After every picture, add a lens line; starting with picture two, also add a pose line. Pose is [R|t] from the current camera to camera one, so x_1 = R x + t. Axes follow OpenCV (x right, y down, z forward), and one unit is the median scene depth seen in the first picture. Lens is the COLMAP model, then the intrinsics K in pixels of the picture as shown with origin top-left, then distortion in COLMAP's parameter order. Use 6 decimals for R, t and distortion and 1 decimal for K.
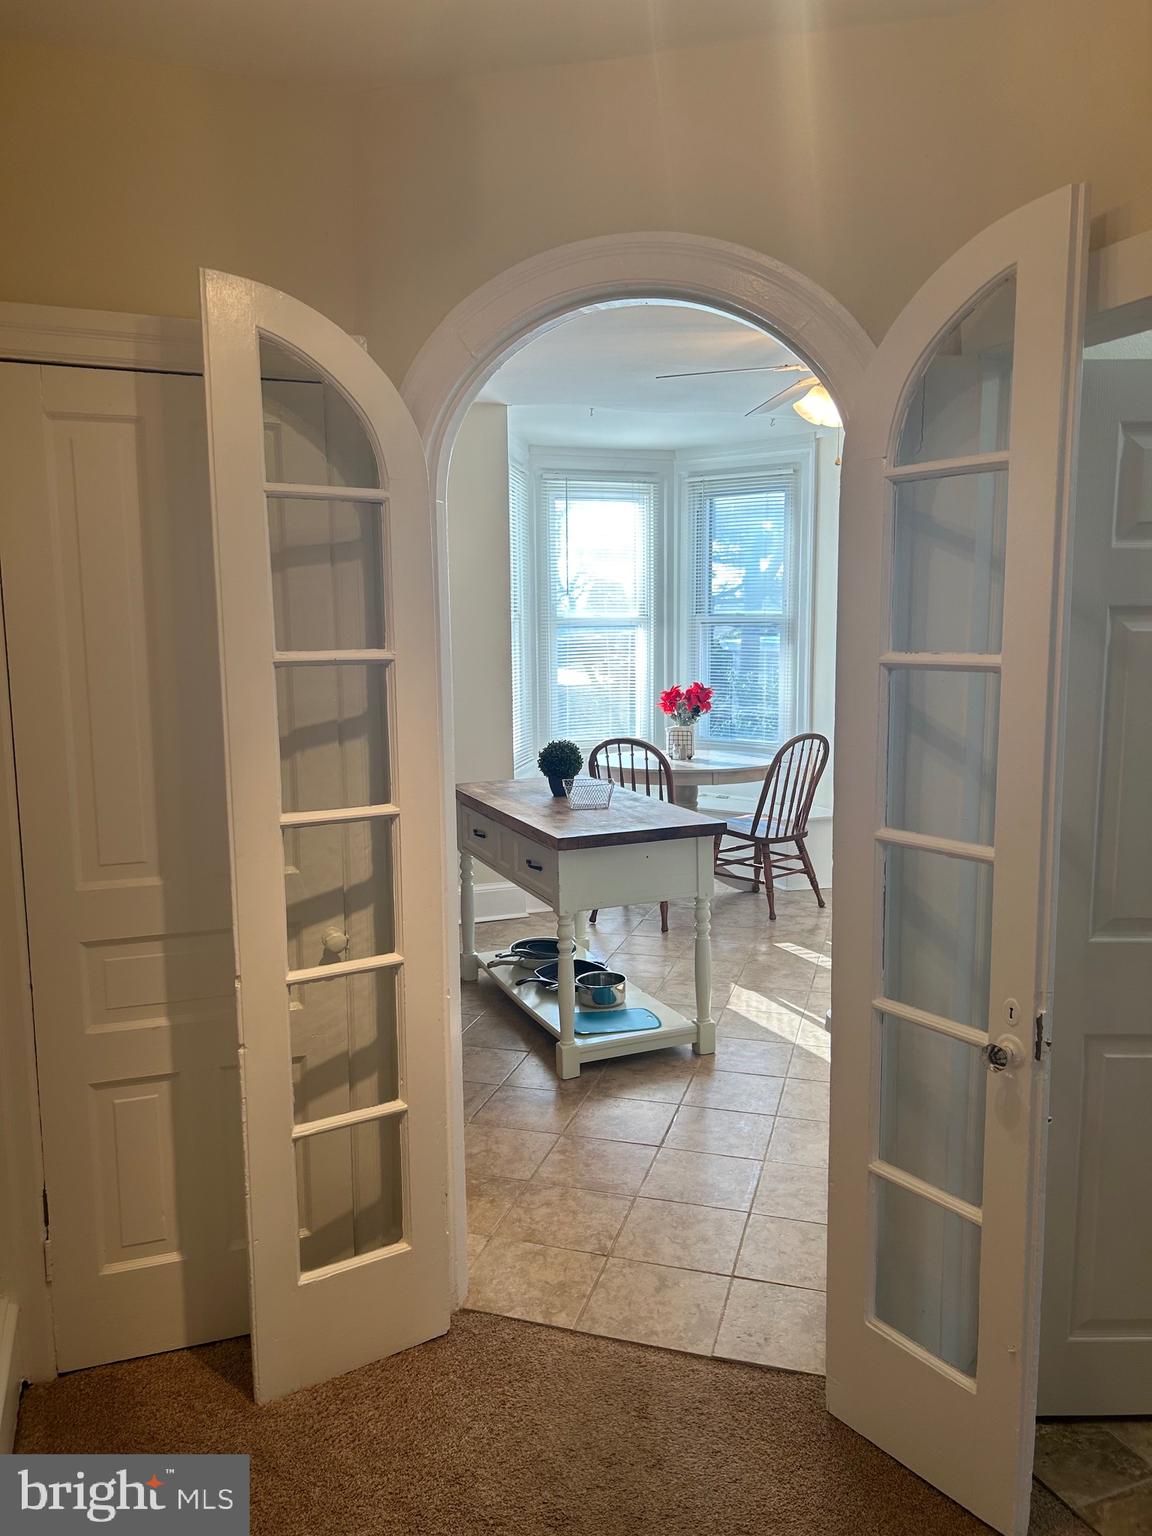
lens RADIAL K [[1153.5, 0, 576.0], [0, 1153.5, 768.0], [0, 0, 1]] dist [0.046695, -0.053922]
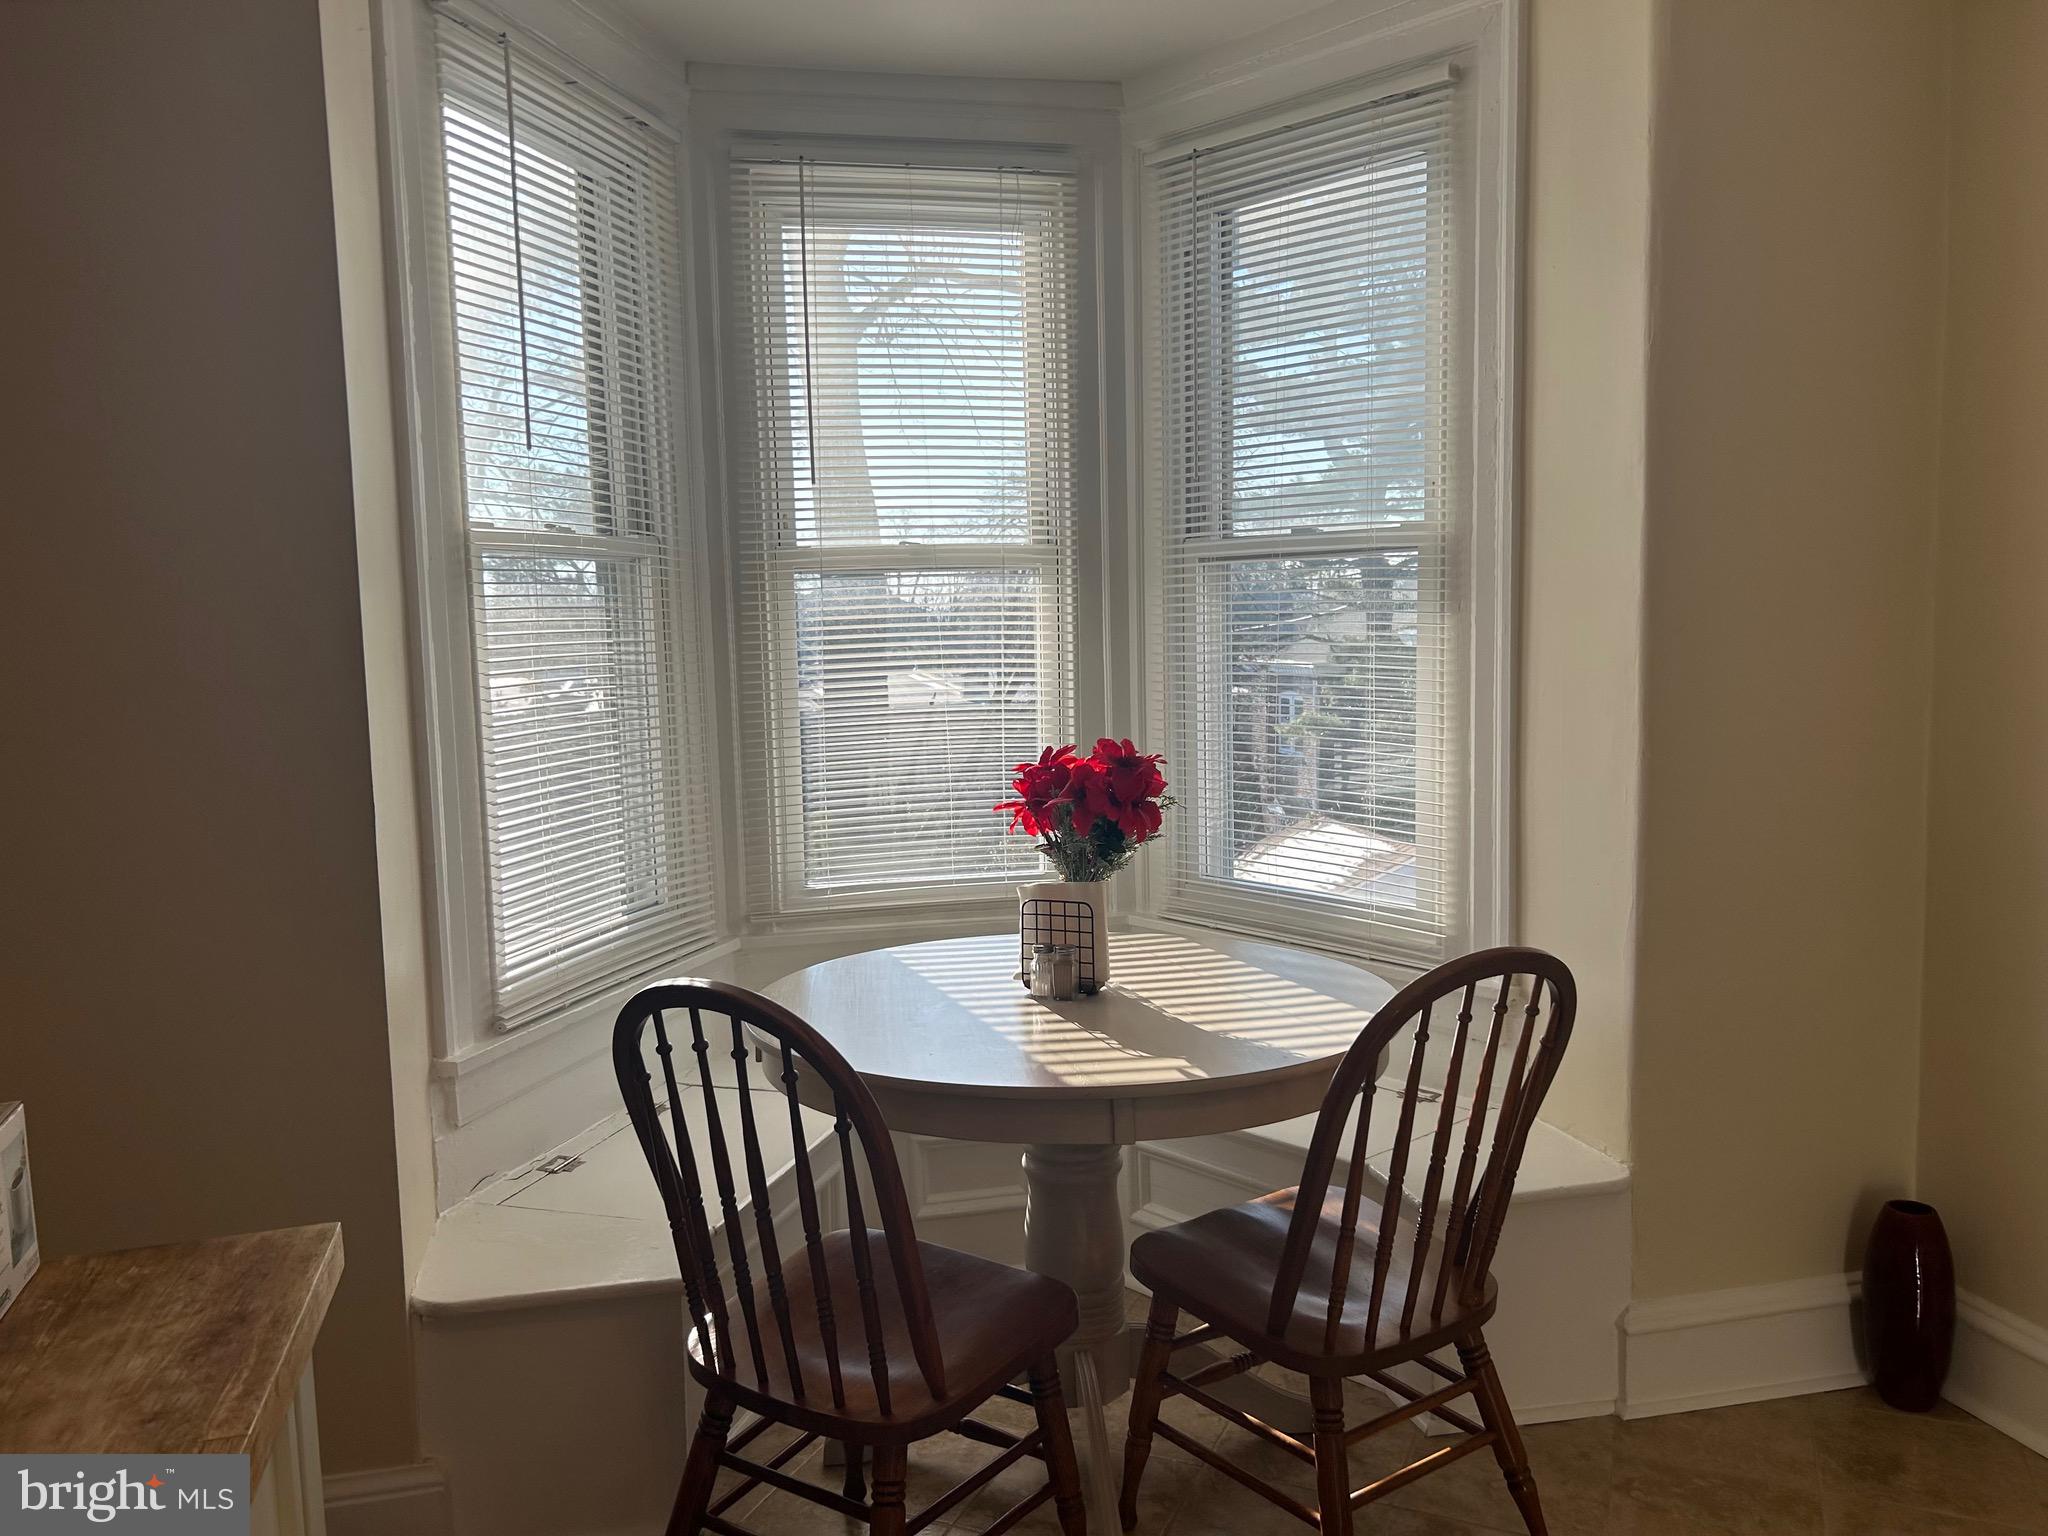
lens RADIAL K [[1538.0, 0, 1020.4], [0, 1538.0, 765.2], [0, 0, 1]] dist [0.046695, -0.053922]
pose [[0.992083, -0.000780, -0.125580, 0.140001], [-0.002916, 0.999568, -0.029249, -0.059573], [0.125548, 0.029384, 0.991652, 0.642718]]
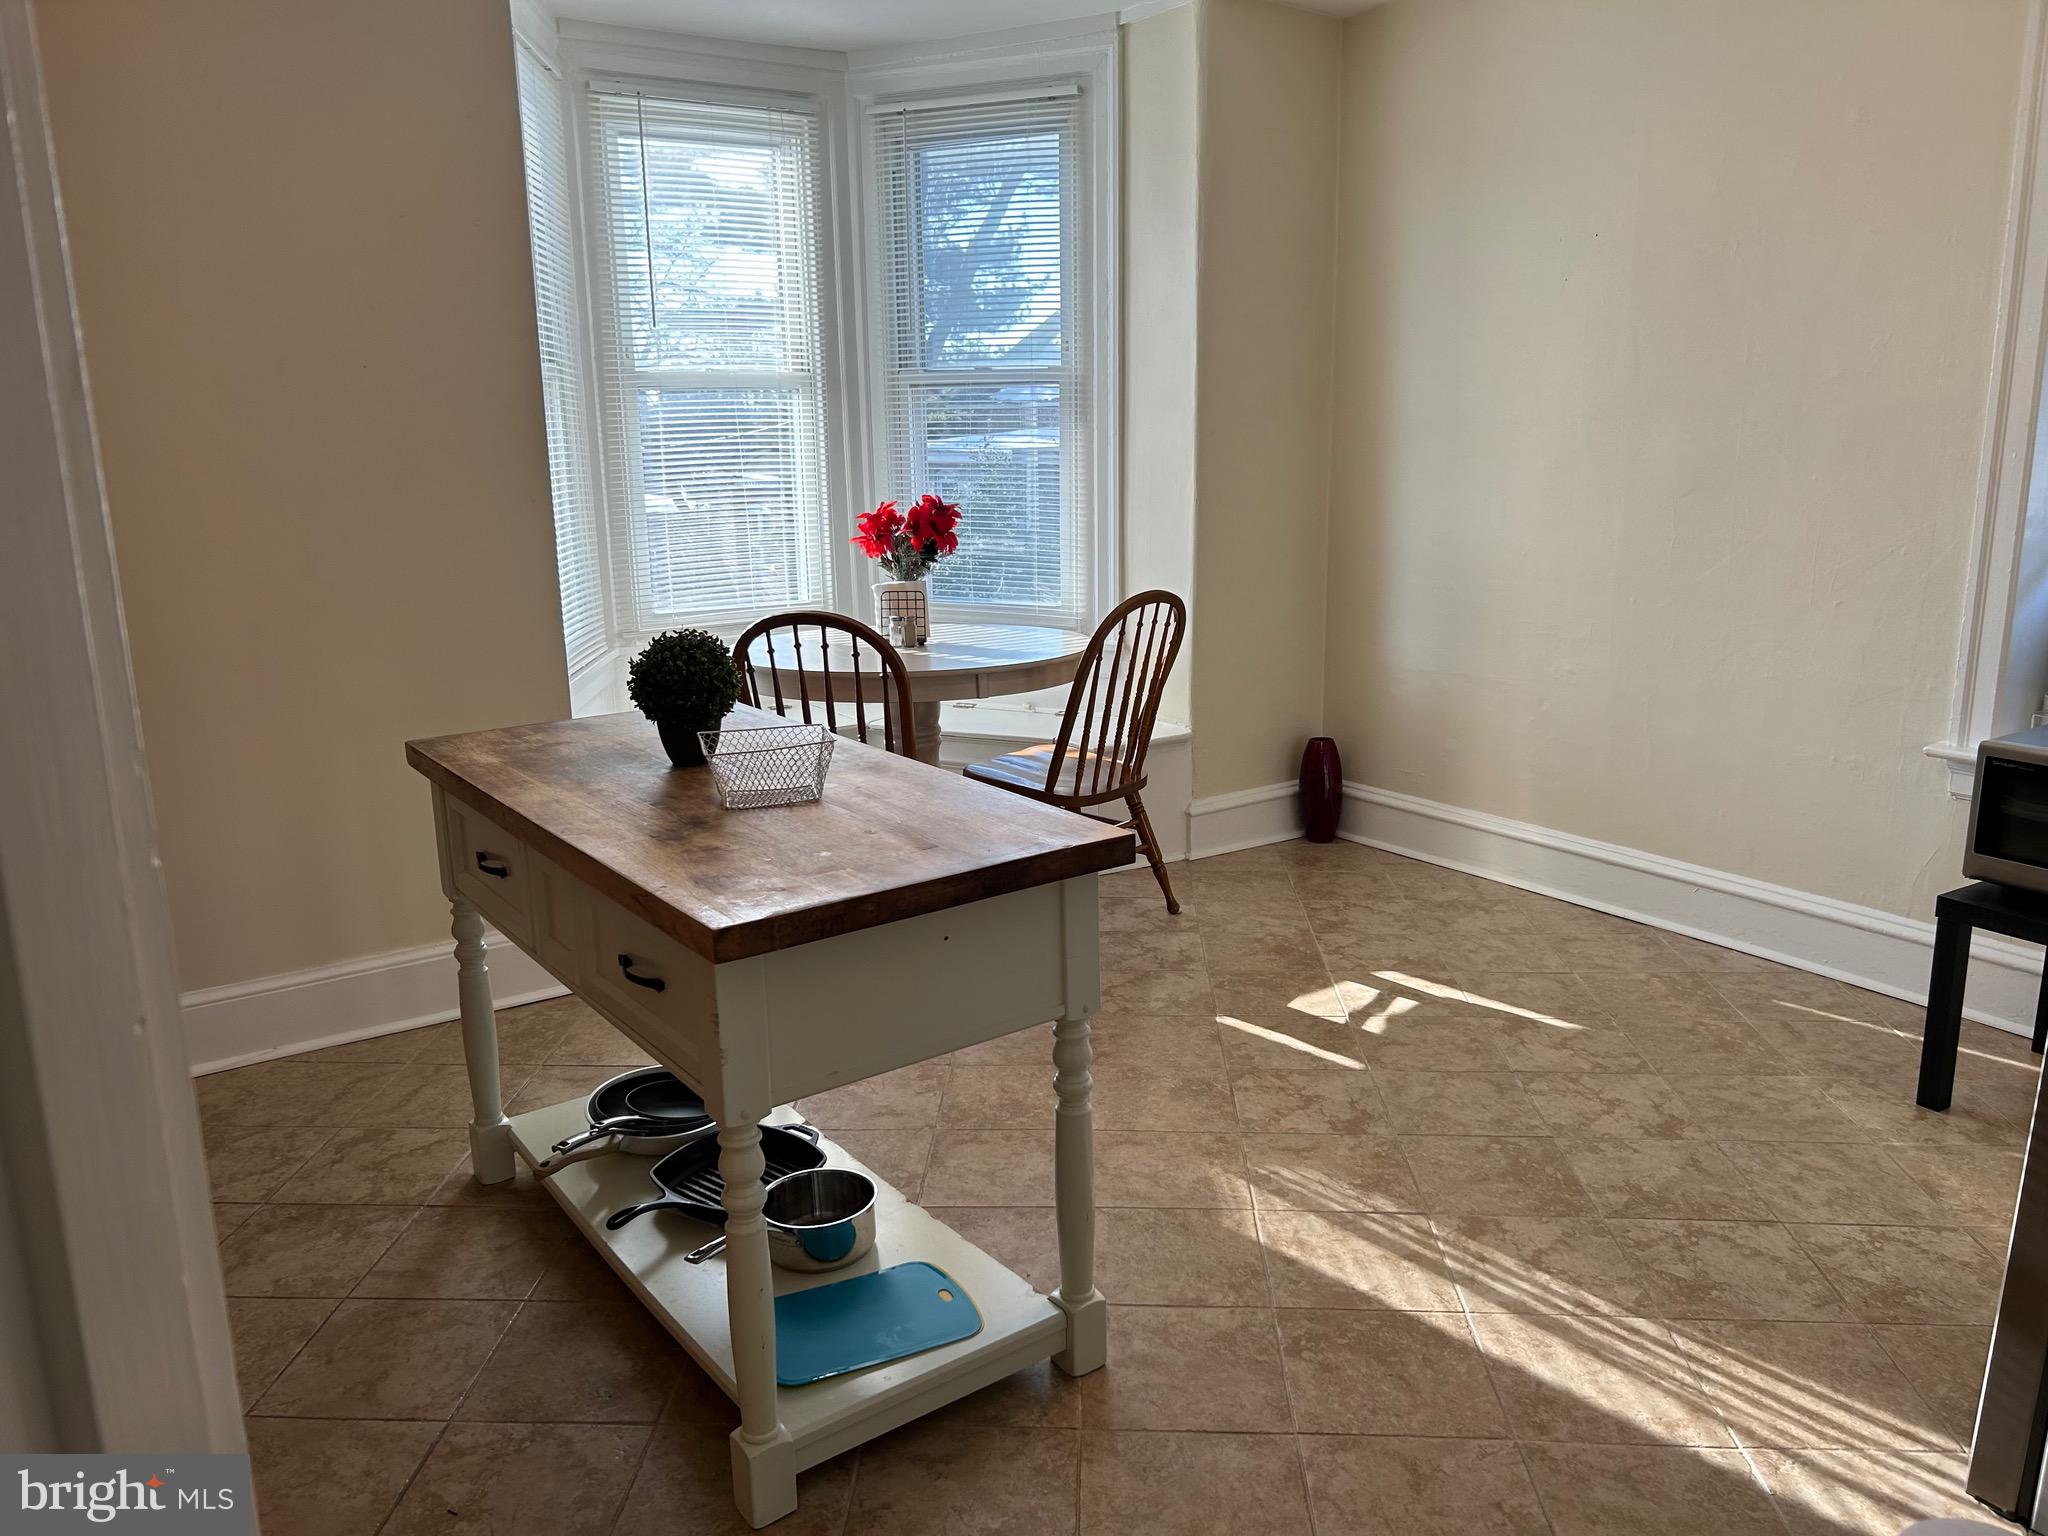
lens RADIAL K [[1538.0, 0, 1020.4], [0, 1538.0, 765.2], [0, 0, 1]] dist [0.046695, -0.053922]
pose [[0.973071, -0.058408, 0.222985, -0.016436], [0.038011, 0.994781, 0.094692, -0.018487], [-0.227352, -0.083666, 0.970212, 0.328866]]
